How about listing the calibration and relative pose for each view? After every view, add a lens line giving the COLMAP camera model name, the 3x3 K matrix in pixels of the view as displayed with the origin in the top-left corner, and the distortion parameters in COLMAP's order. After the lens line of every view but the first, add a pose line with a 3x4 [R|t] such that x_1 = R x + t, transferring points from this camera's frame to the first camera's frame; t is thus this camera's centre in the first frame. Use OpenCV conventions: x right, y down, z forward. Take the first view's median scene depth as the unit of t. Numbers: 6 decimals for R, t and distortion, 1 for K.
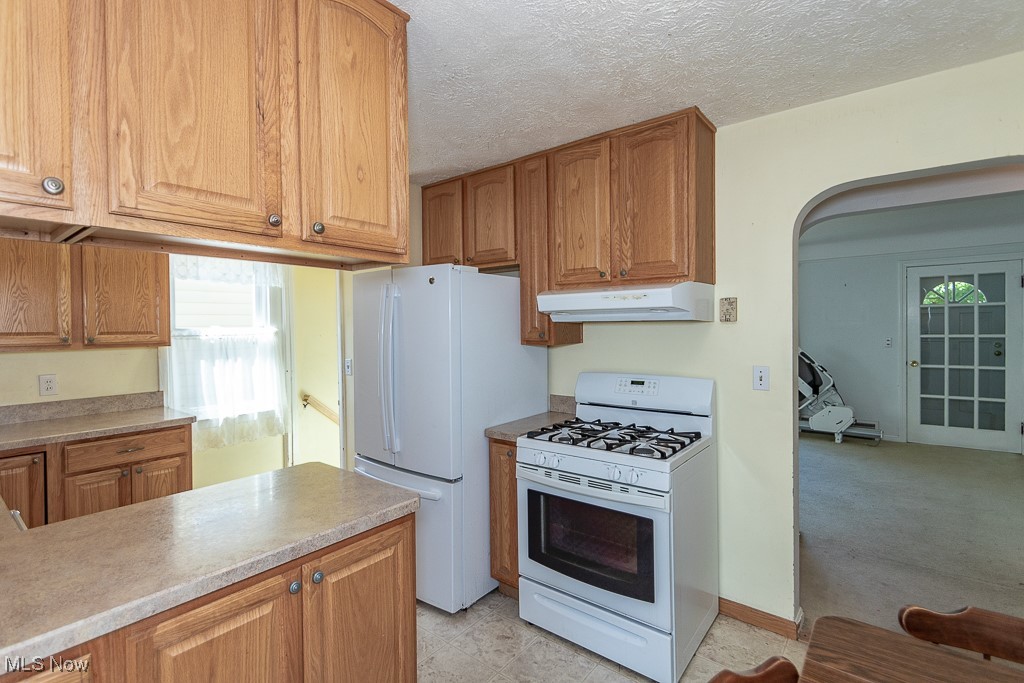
lens RADIAL K [[478.0, 0, 508.0], [0, 478.0, 333.3], [0, 0, 1]] dist [0.011252, 0.000043]
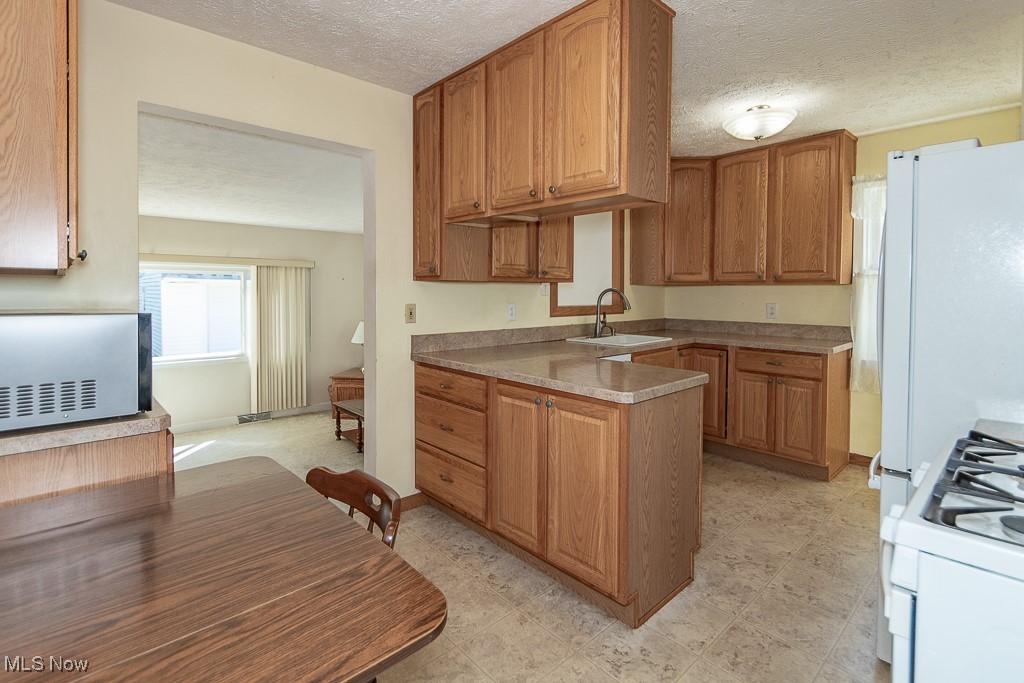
lens RADIAL K [[478.1, 0, 509.7], [0, 478.1, 302.3], [0, 0, 1]] dist [0.000550, 0.000046]
pose [[-0.151803, 0.030071, -0.987953, 0.595517], [-0.010175, 0.999437, 0.031984, 0.052823], [0.988358, 0.014907, -0.151411, 0.537705]]
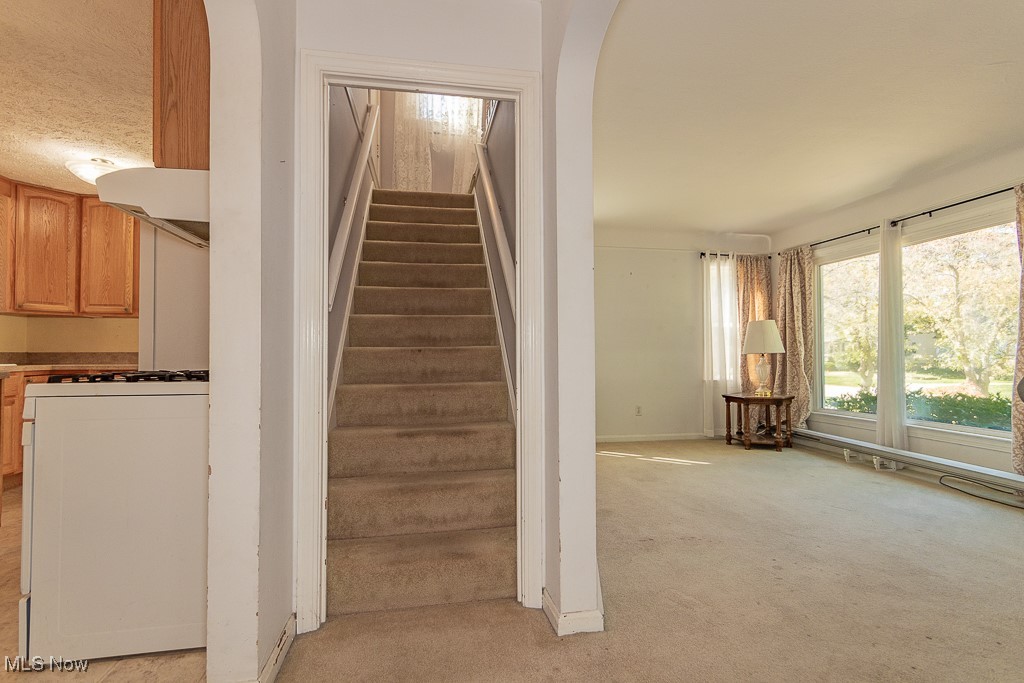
lens RADIAL K [[484.4, 0, 505.5], [0, 484.4, 351.9], [0, 0, 1]] dist [-0.003385, -0.000115]
pose [[0.749850, 0.003159, -0.661600, 1.131120], [-0.010273, 0.999924, -0.006869, 0.158003], [0.661528, 0.011947, 0.749825, 0.687145]]
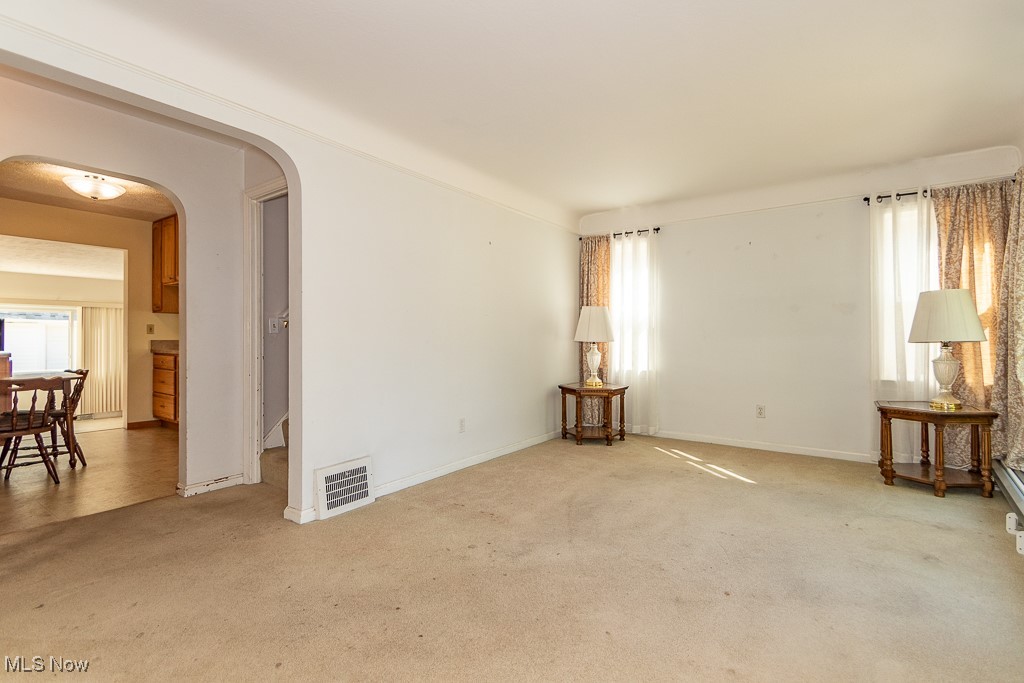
lens RADIAL K [[478.3, 0, 499.4], [0, 478.3, 339.9], [0, 0, 1]] dist [-0.003288, -0.000539]
pose [[0.036277, 0.009865, -0.999293, 1.848710], [-0.008900, 0.999915, 0.009548, 0.131769], [0.999302, 0.008547, 0.036362, 1.715811]]
